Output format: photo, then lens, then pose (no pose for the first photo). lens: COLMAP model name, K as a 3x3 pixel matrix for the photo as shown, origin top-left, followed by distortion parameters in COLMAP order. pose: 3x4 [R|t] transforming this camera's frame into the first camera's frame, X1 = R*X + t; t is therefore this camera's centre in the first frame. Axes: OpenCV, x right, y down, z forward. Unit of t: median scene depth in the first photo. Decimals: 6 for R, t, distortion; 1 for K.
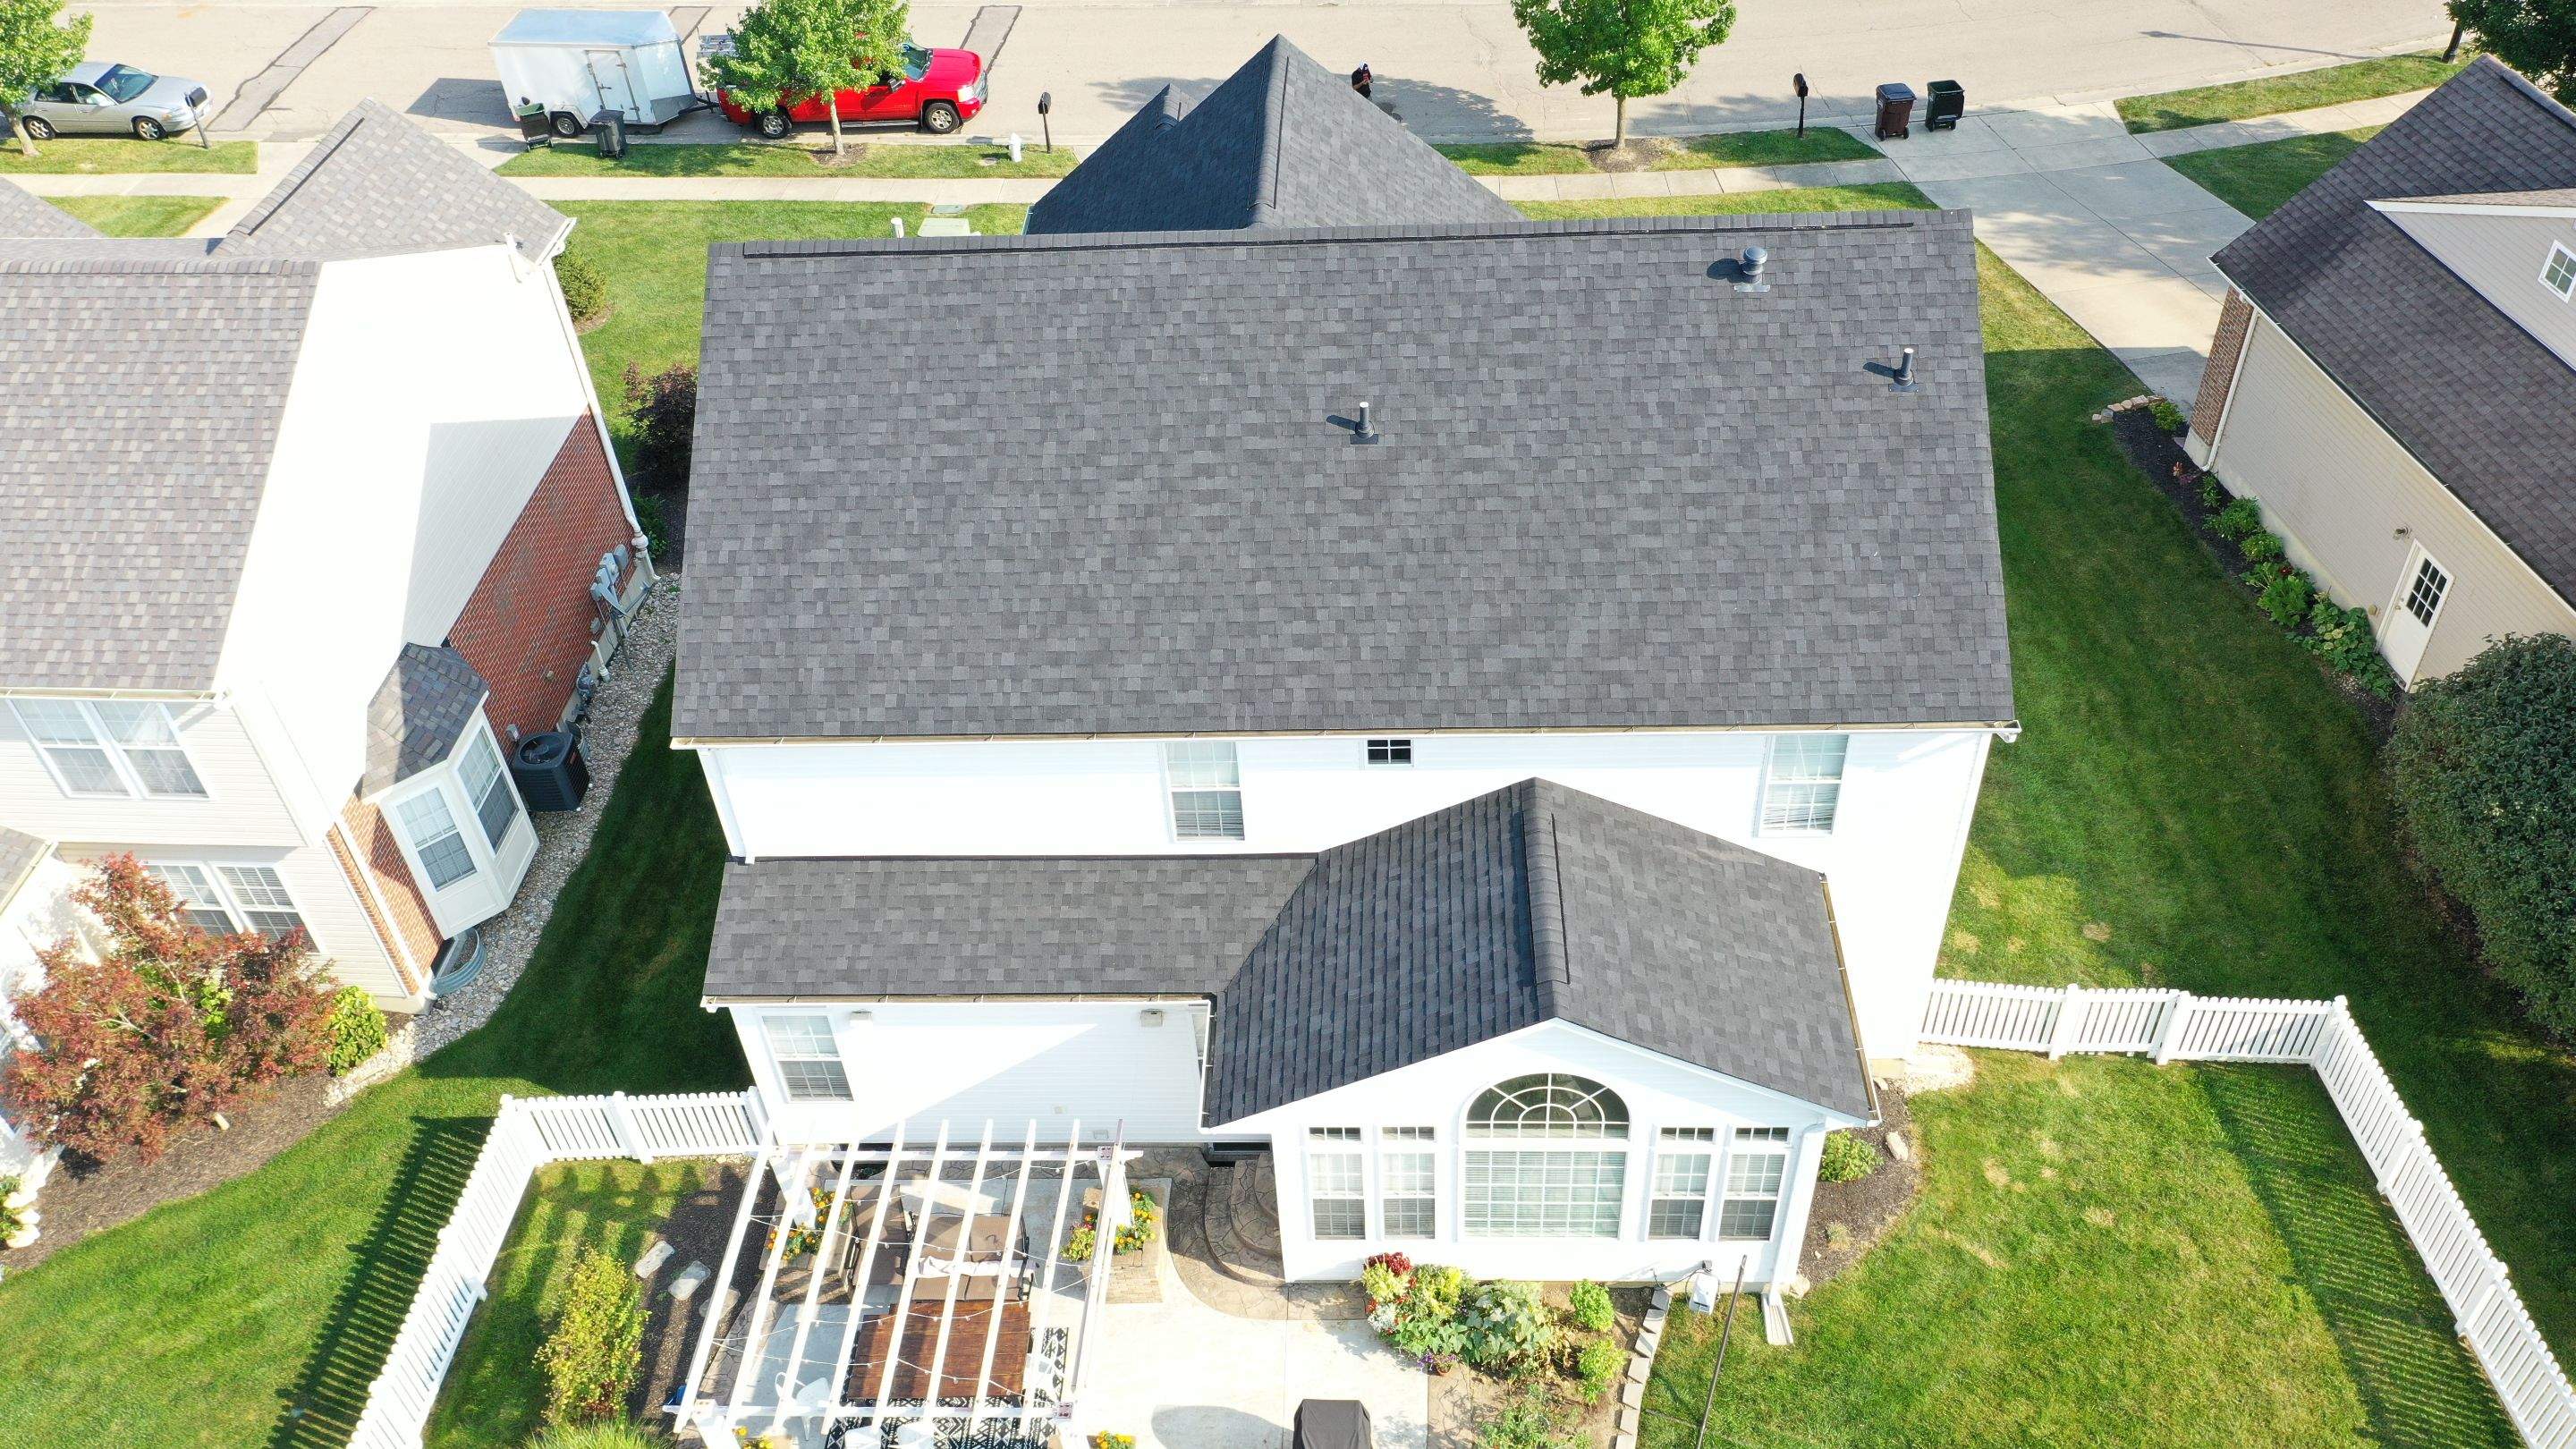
lens RADIAL K [[2030.6, 0, 1298.1], [0, 2030.6, 722.7], [0, 0, 1]] dist [0.010280, 0.001310]
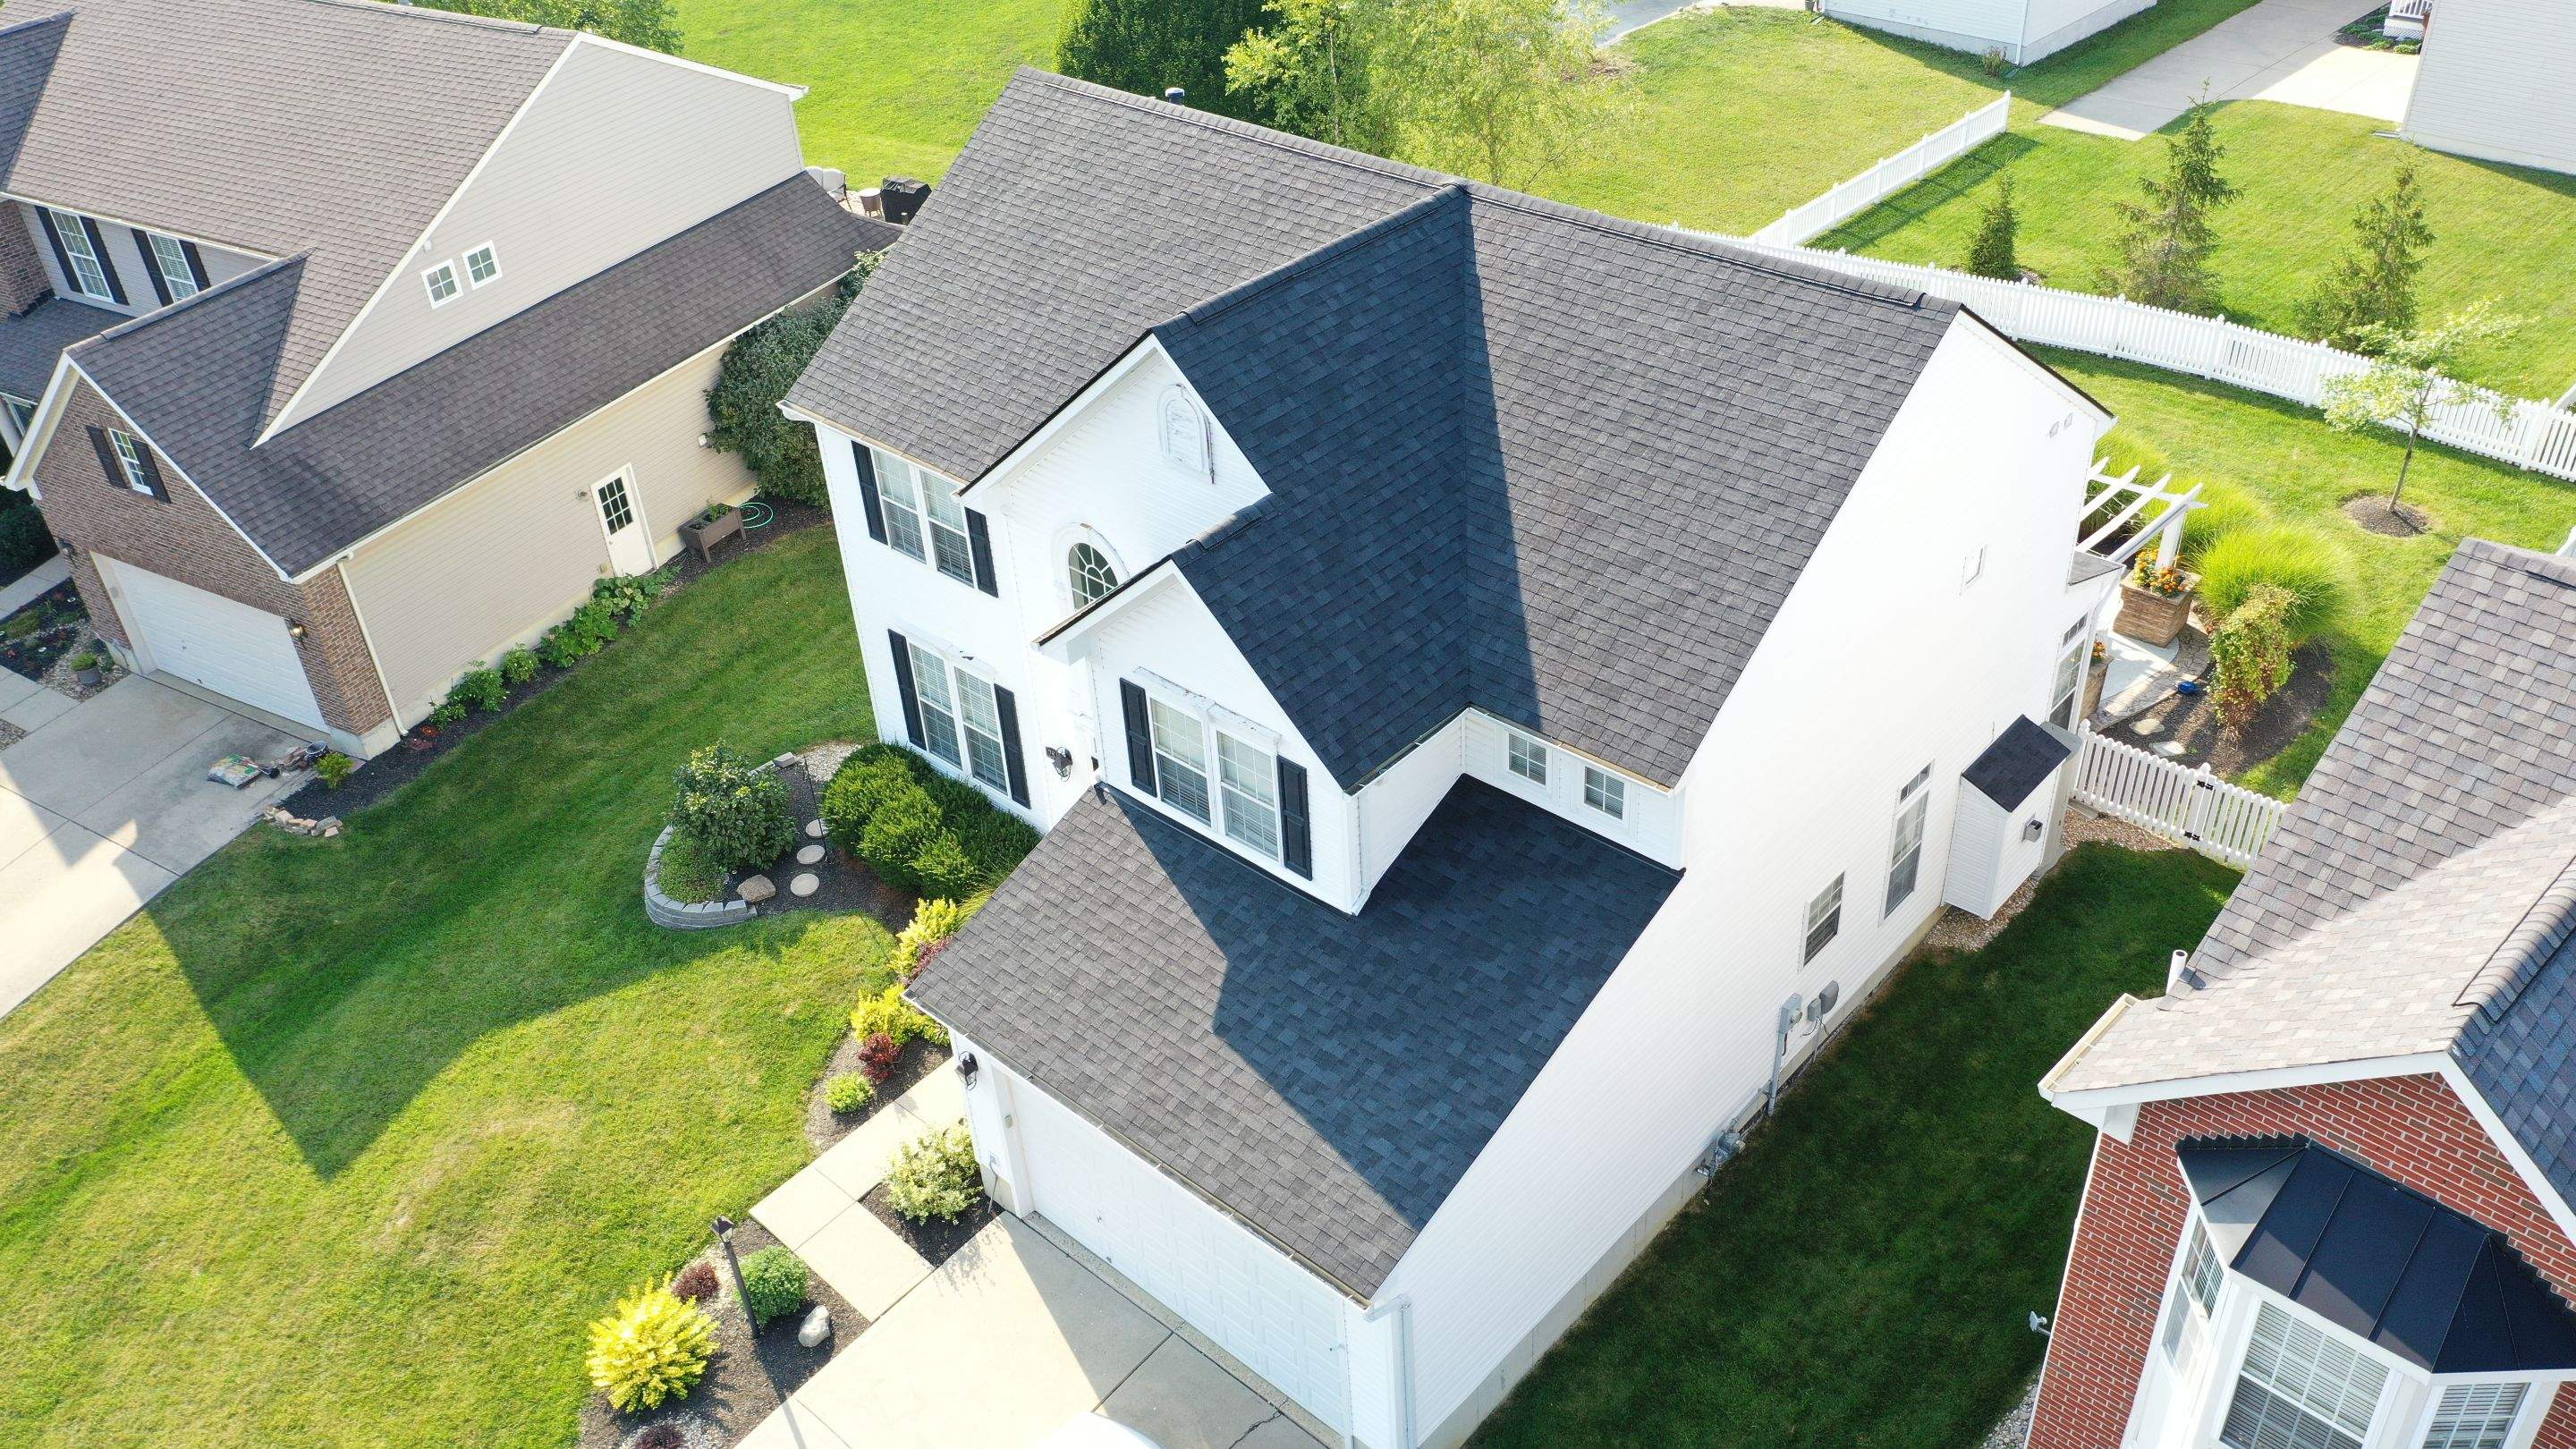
lens RADIAL K [[2030.6, 0, 1290.7], [0, 2030.6, 717.8], [0, 0, 1]] dist [0.010280, 0.001310]
pose [[-0.756044, -0.295487, 0.584025, -0.614306], [0.506567, 0.300876, 0.808000, -0.999076], [-0.414473, 0.906731, -0.077791, 1.305381]]
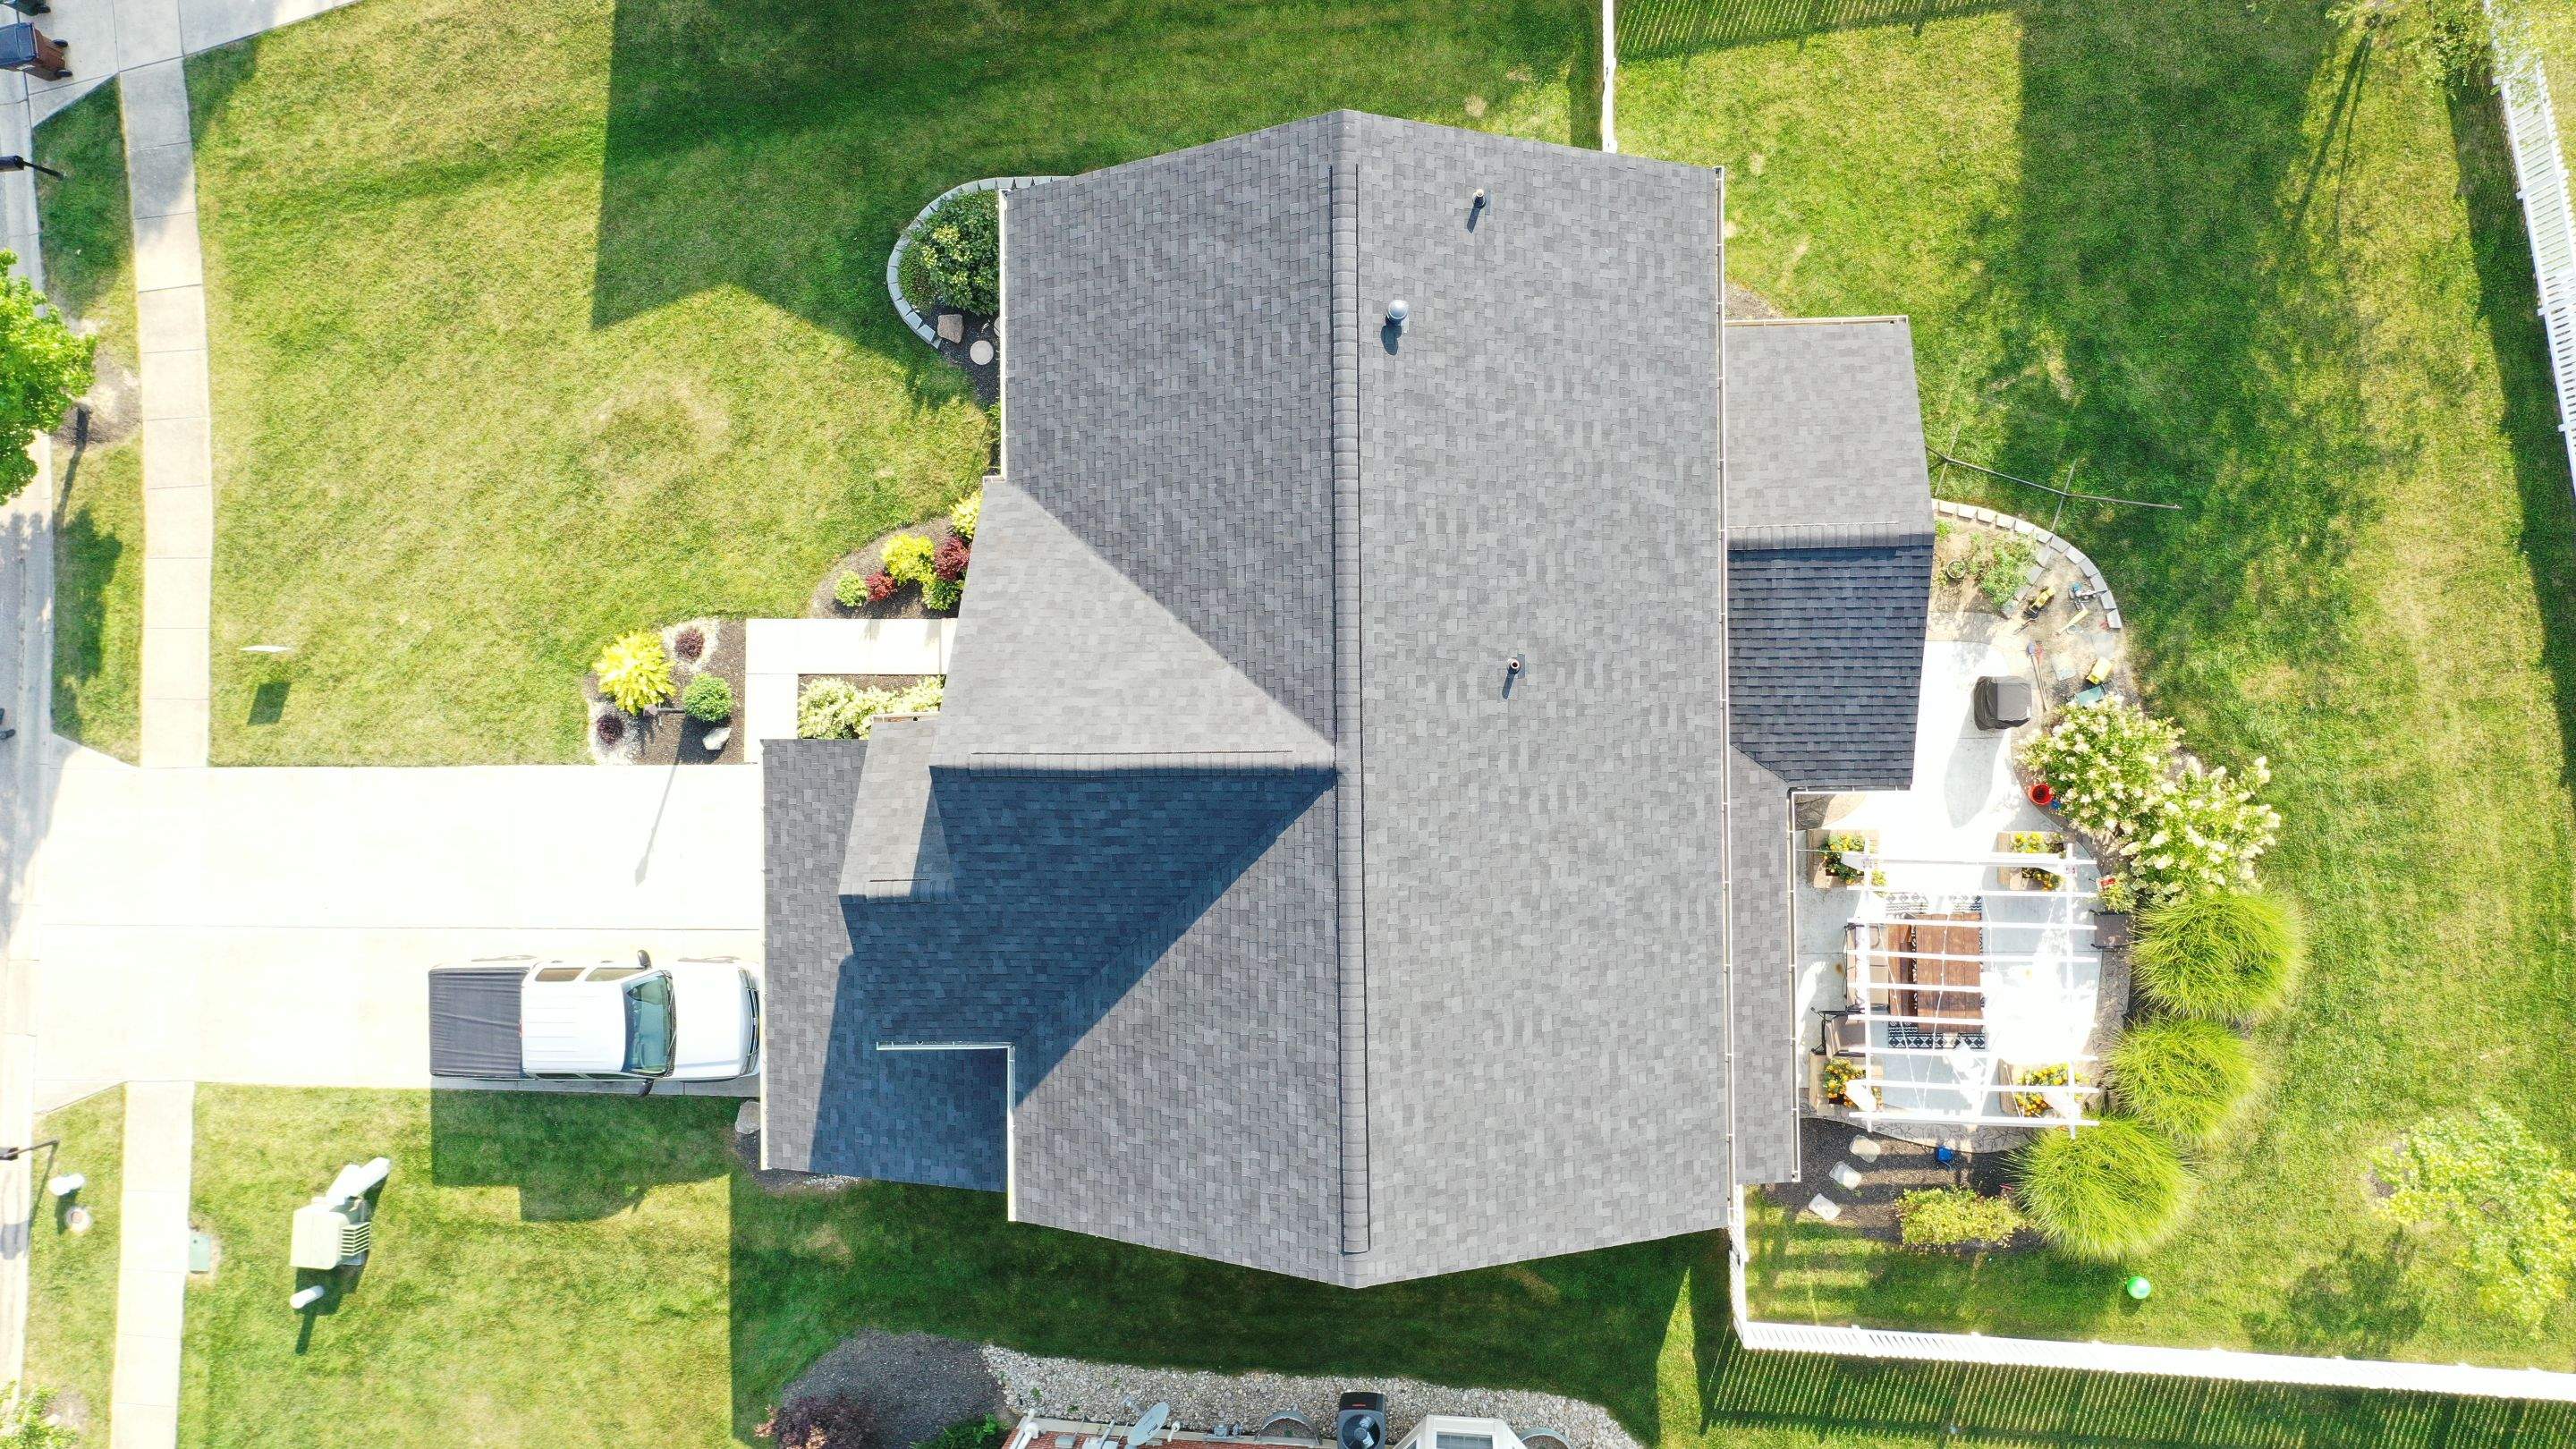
lens RADIAL K [[2030.6, 0, 1292.1], [0, 2030.6, 701.9], [0, 0, 1]] dist [0.010280, 0.001310]
pose [[-0.039730, -0.997139, 0.064300, -0.052792], [0.732067, 0.014750, 0.681073, -0.946847], [-0.680073, 0.074131, 0.729387, 0.227944]]
